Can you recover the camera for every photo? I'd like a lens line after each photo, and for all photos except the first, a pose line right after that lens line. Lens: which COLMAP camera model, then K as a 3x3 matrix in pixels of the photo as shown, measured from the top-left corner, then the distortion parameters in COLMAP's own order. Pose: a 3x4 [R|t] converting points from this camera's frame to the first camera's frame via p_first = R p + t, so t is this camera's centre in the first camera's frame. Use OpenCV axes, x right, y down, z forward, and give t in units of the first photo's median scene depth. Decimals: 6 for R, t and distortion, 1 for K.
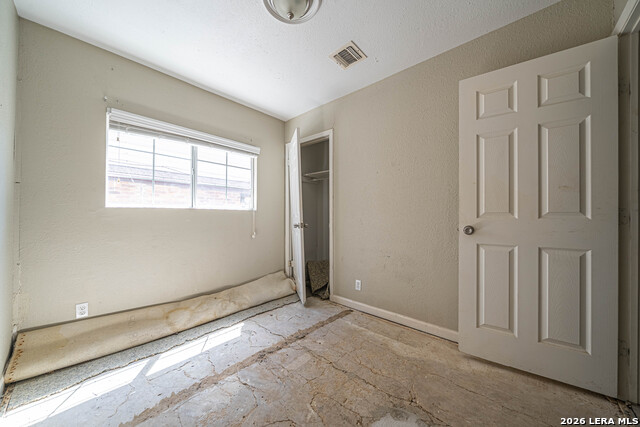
lens RADIAL K [[220.9, 0, 319.5], [0, 220.9, 213.0], [0, 0, 1]] dist [-0.002558, -0.000210]
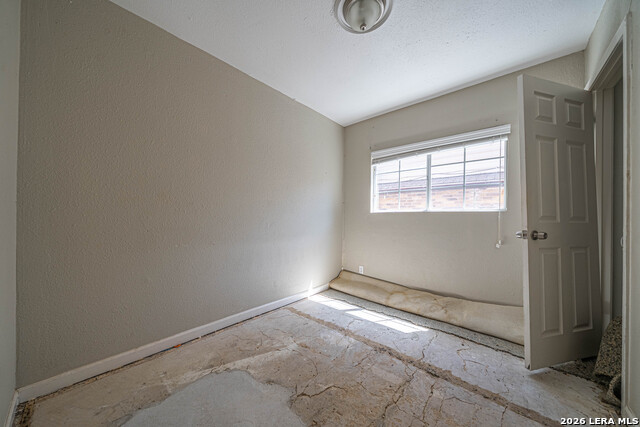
lens RADIAL K [[220.9, 0, 320.4], [0, 220.9, 216.2], [0, 0, 1]] dist [-0.002558, -0.000210]
pose [[0.018507, -0.004071, -0.999820, 0.615315], [0.006469, 0.999971, -0.003952, 0.004321], [0.999808, -0.006395, 0.018533, 0.522834]]
